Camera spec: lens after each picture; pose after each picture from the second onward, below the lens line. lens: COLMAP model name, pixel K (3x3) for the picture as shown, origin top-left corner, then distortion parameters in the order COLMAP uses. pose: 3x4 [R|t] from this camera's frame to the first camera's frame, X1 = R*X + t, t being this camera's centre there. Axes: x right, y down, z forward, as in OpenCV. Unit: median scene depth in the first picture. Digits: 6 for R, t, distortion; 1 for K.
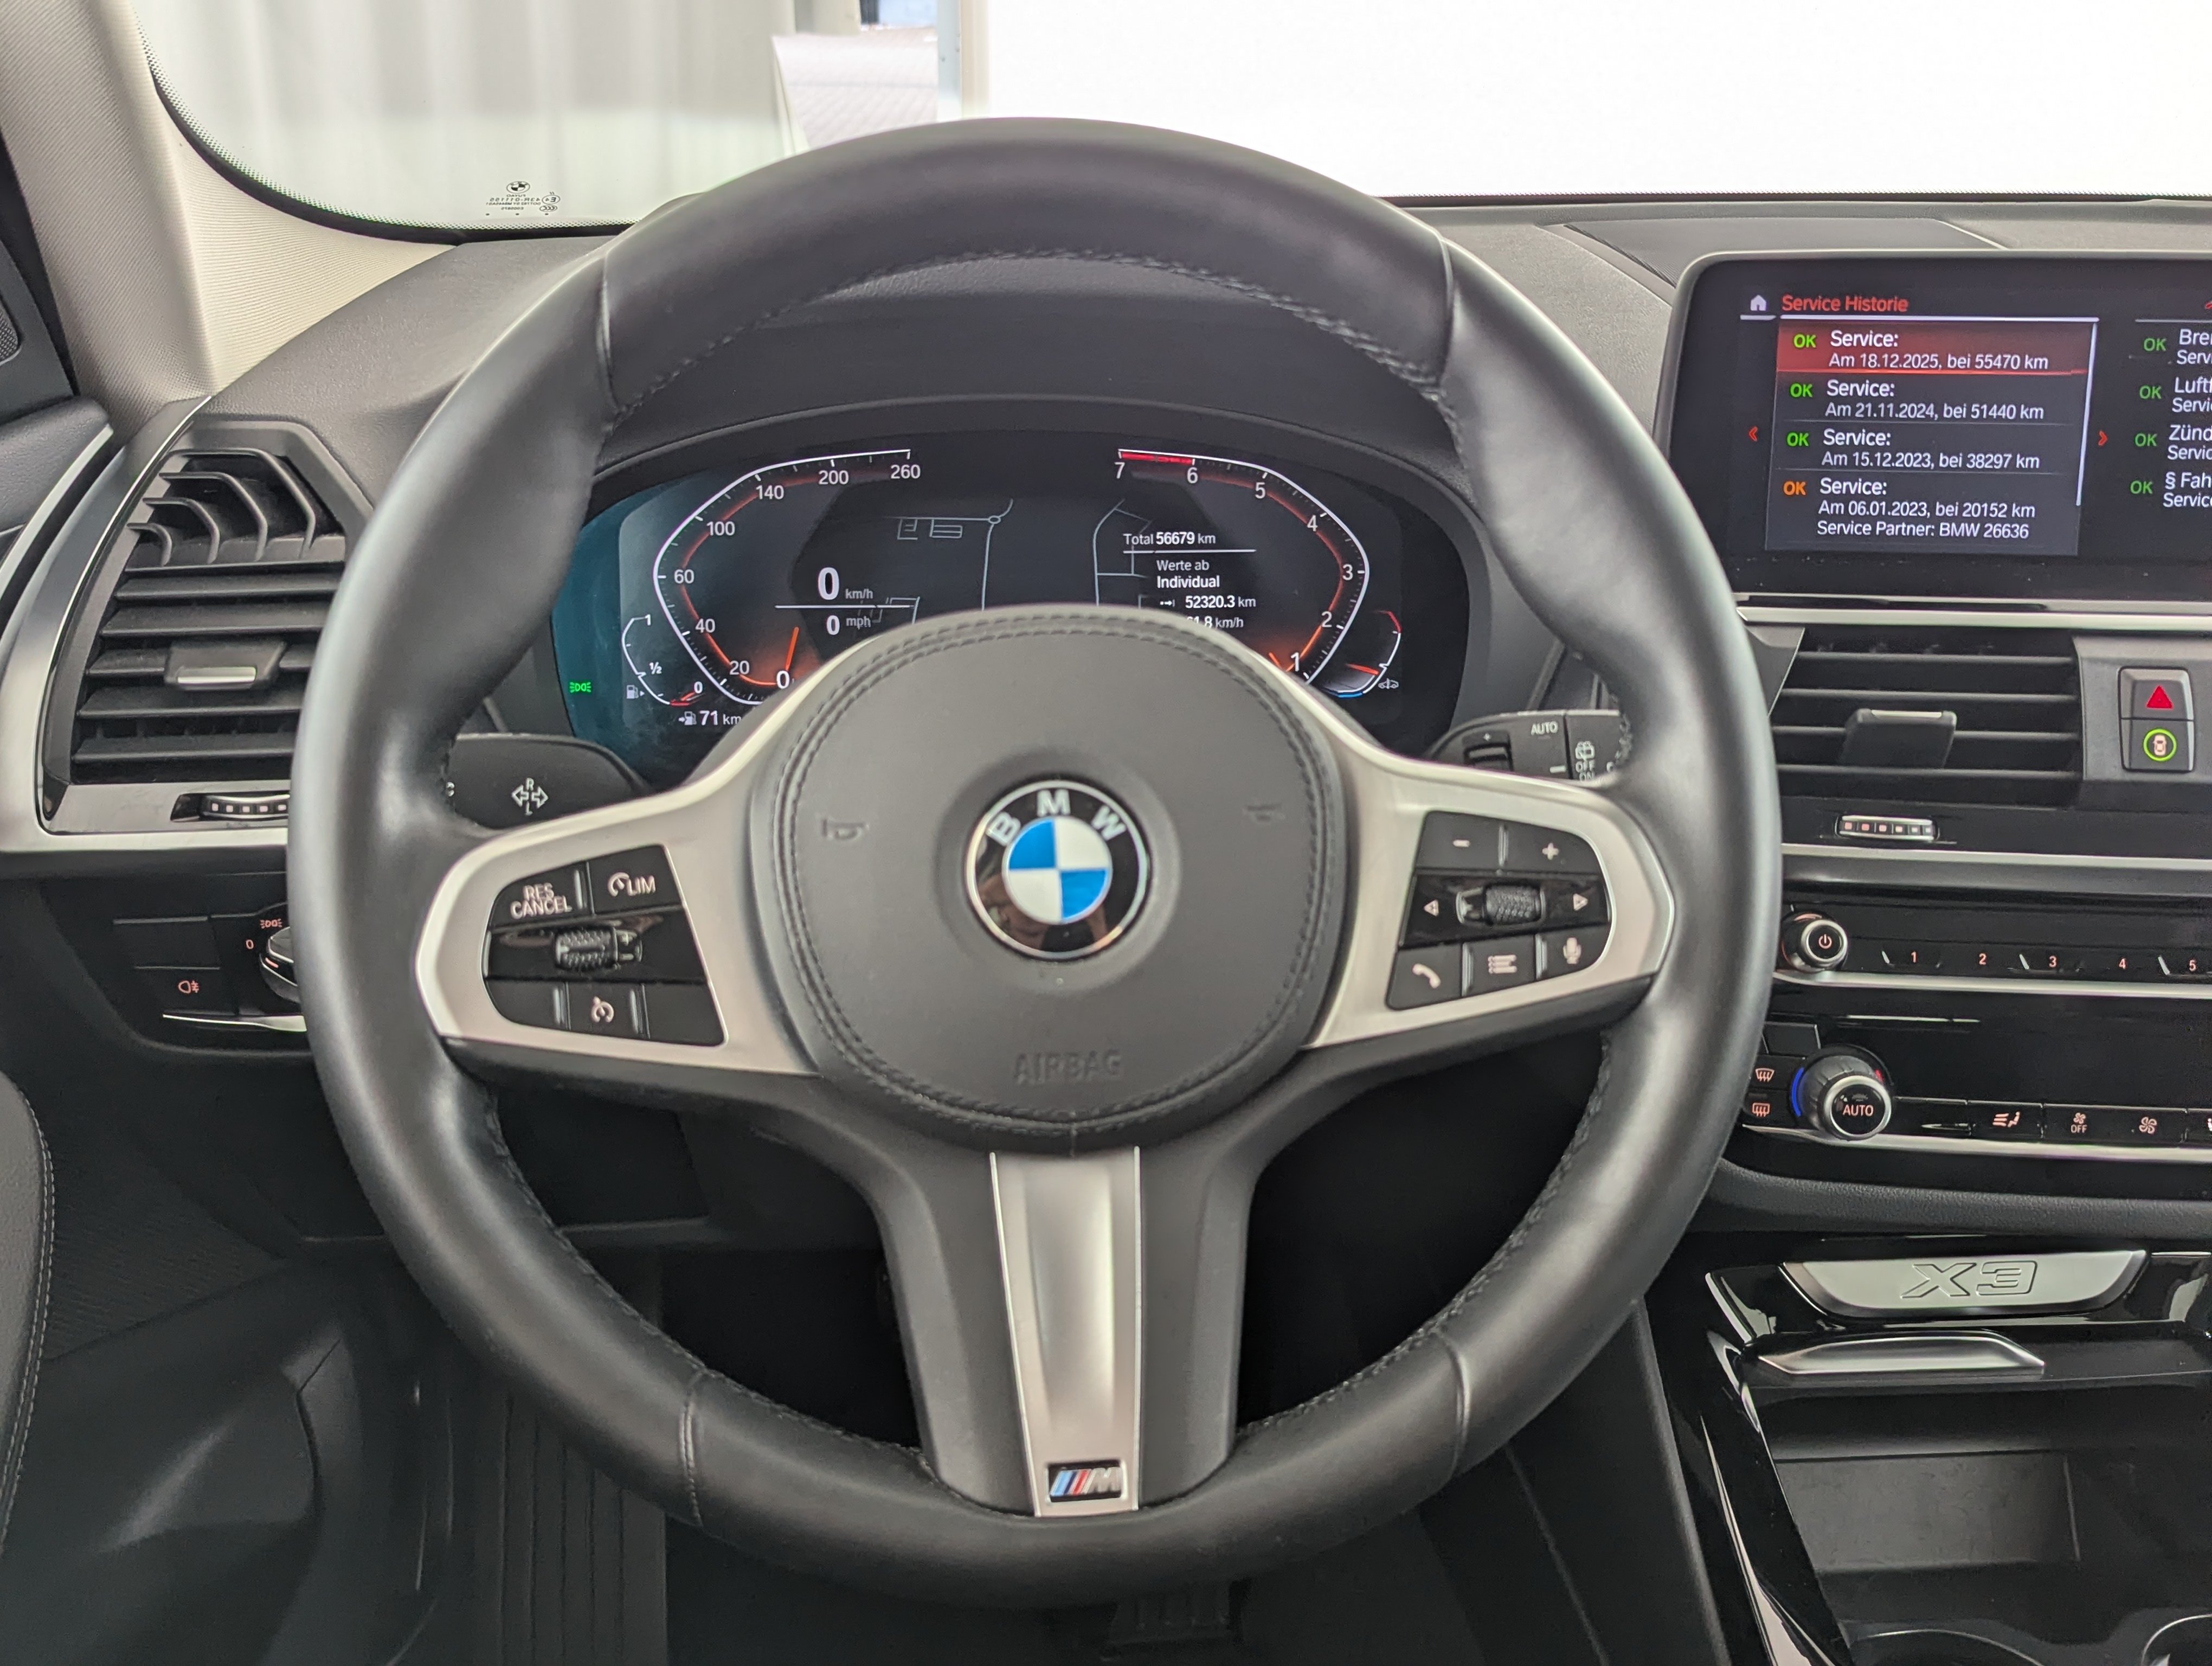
lens RADIAL K [[1873.7, 0, 1106.0], [0, 1873.7, 833.0], [0, 0, 1]] dist [0.015755, -0.005388]
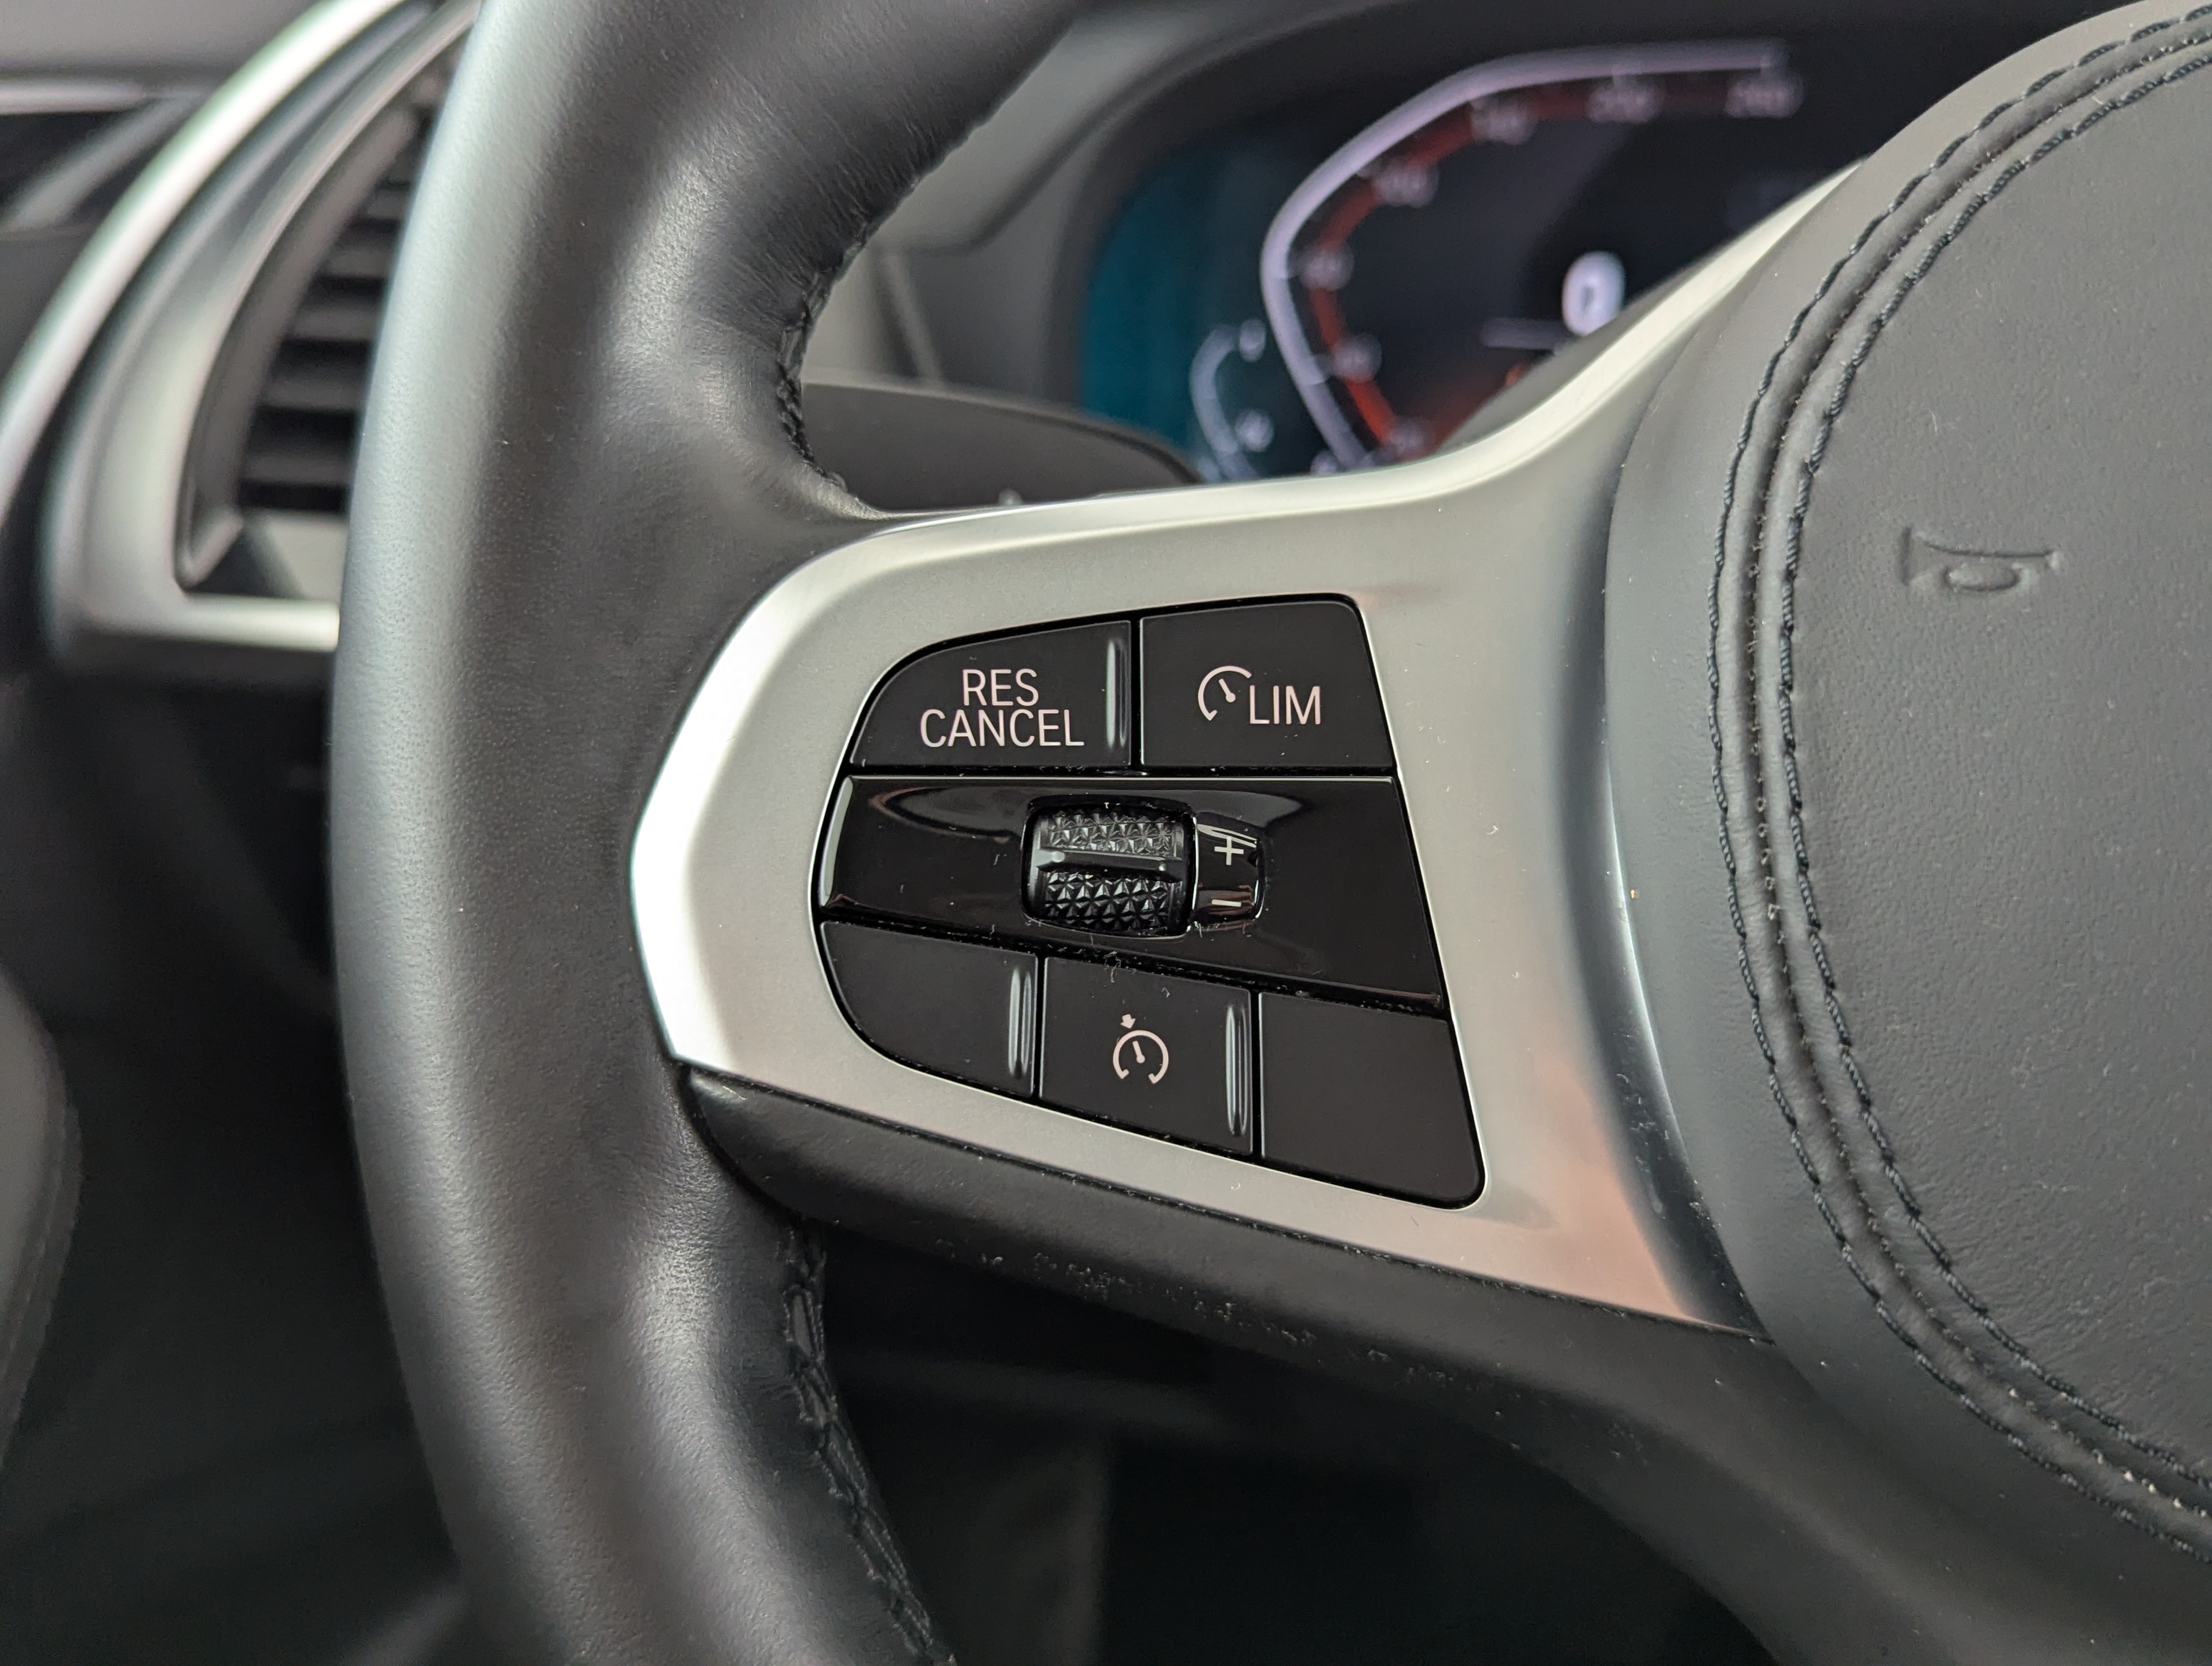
lens RADIAL K [[2003.0, 0, 1106.0], [0, 2003.0, 833.0], [0, 0, 1]] dist [0.000220, -0.008327]
pose [[0.961629, 0.105692, -0.253176, -0.183694], [-0.109753, 0.993957, -0.001928, 0.055694], [0.251442, 0.029641, 0.967418, 0.636377]]
